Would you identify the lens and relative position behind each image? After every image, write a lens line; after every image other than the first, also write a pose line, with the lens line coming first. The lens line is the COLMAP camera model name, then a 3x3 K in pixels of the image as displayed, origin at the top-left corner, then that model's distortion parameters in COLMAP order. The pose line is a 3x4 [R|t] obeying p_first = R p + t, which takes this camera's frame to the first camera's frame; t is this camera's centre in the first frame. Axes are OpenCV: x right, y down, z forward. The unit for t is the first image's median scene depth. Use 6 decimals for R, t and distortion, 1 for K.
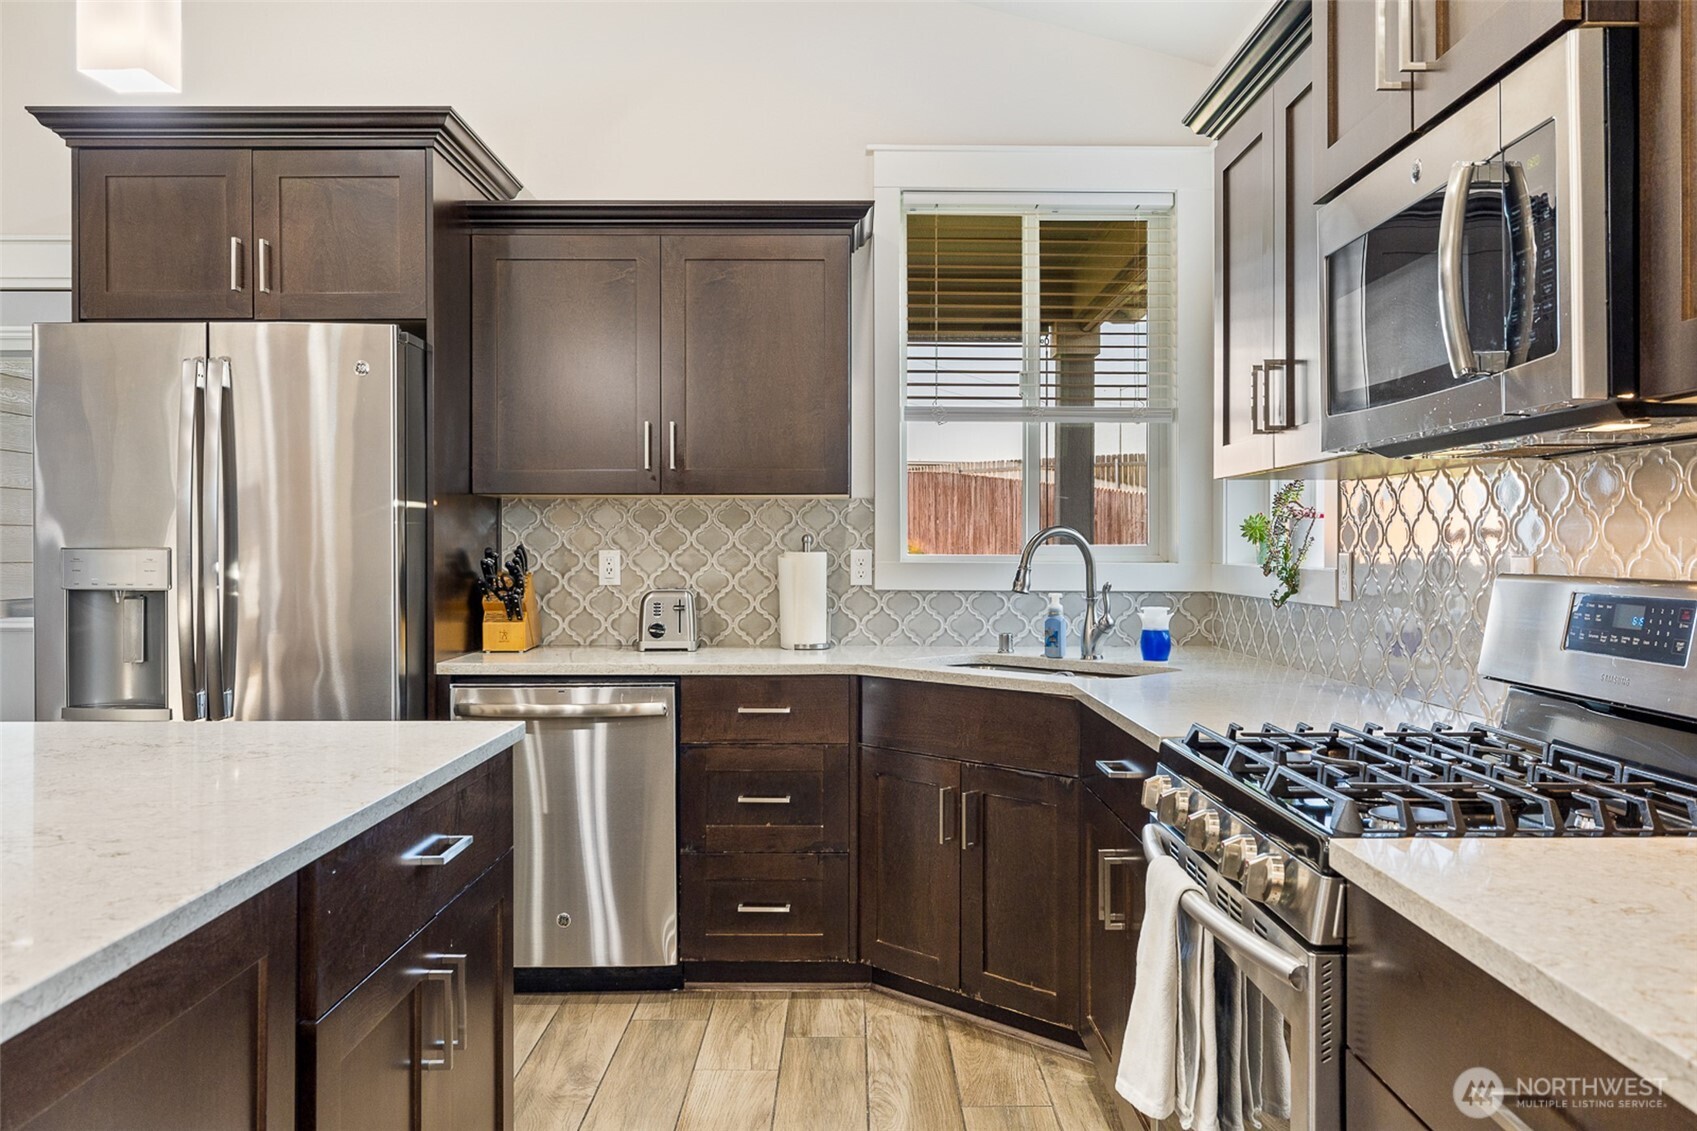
lens RADIAL K [[1310.0, 0, 851.8], [0, 1310.0, 553.4], [0, 0, 1]] dist [0.002488, 0.002003]
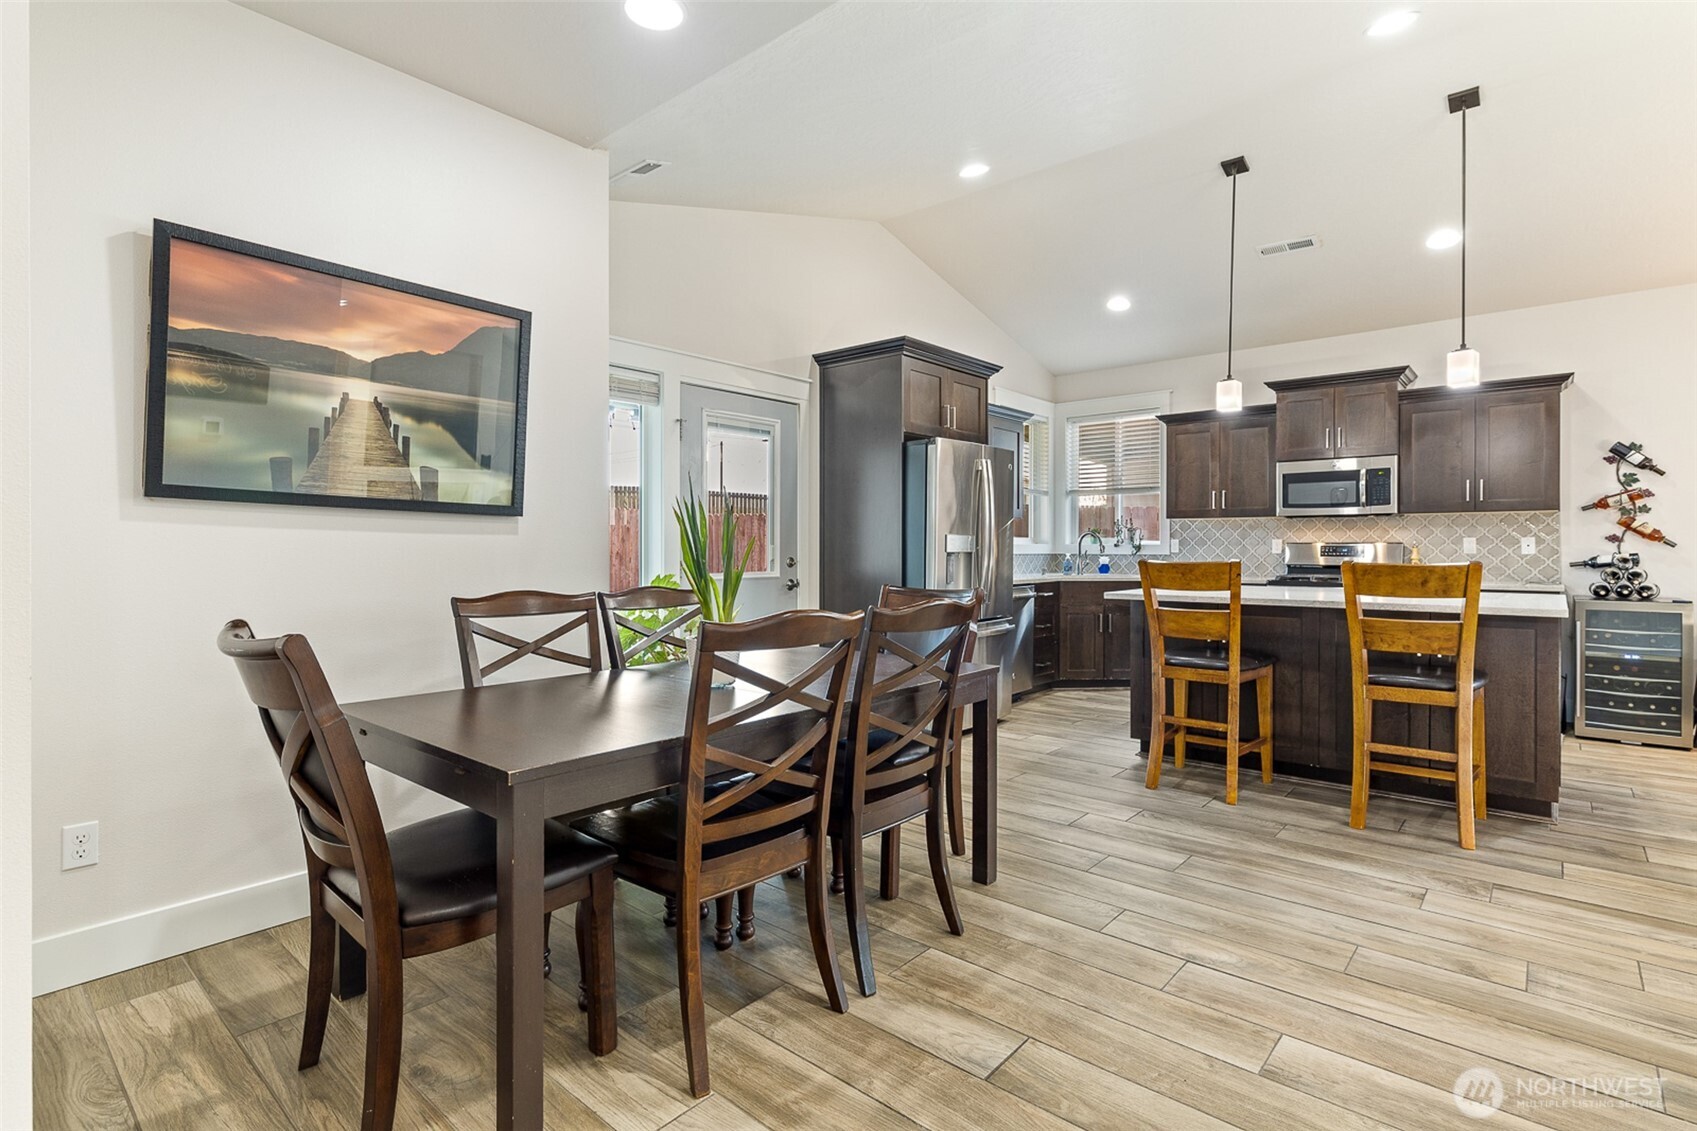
lens RADIAL K [[822.3, 0, 851.5], [0, 822.3, 551.6], [0, 0, 1]] dist [-0.001029, -0.000043]
pose [[0.655380, -0.004770, 0.755284, -1.670032], [0.003916, 0.999988, 0.002918, 0.019405], [-0.755289, 0.001046, 0.655391, 0.148417]]
